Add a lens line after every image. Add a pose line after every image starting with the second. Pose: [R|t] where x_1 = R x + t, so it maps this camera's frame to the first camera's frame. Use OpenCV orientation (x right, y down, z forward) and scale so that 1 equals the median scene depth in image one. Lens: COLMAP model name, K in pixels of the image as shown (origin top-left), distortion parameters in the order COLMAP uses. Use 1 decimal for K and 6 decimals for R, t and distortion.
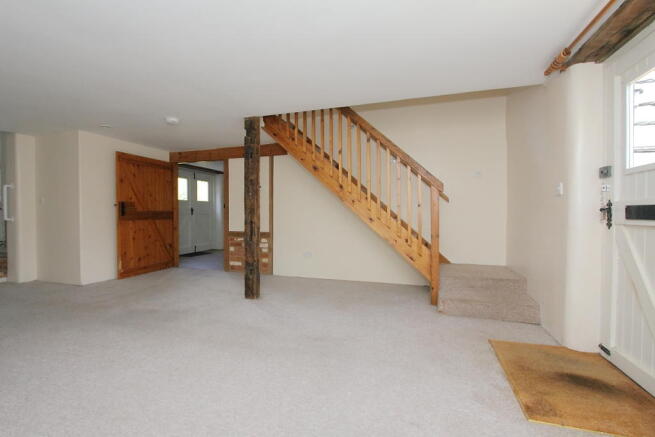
lens RADIAL K [[307.0, 0, 325.9], [0, 307.0, 218.2], [0, 0, 1]] dist [-0.002453, -0.000159]
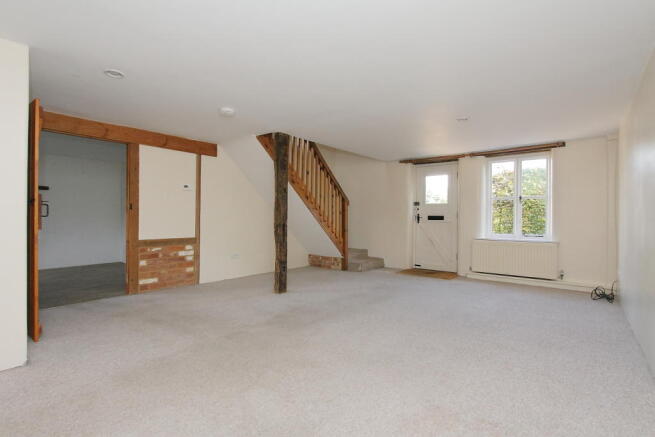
lens RADIAL K [[307.0, 0, 326.9], [0, 307.0, 216.8], [0, 0, 1]] dist [-0.002453, -0.000159]
pose [[0.364031, 0.005467, 0.931371, -0.882201], [0.008685, 0.999919, -0.009264, -0.003491], [-0.931346, 0.011461, 0.363954, 0.308817]]
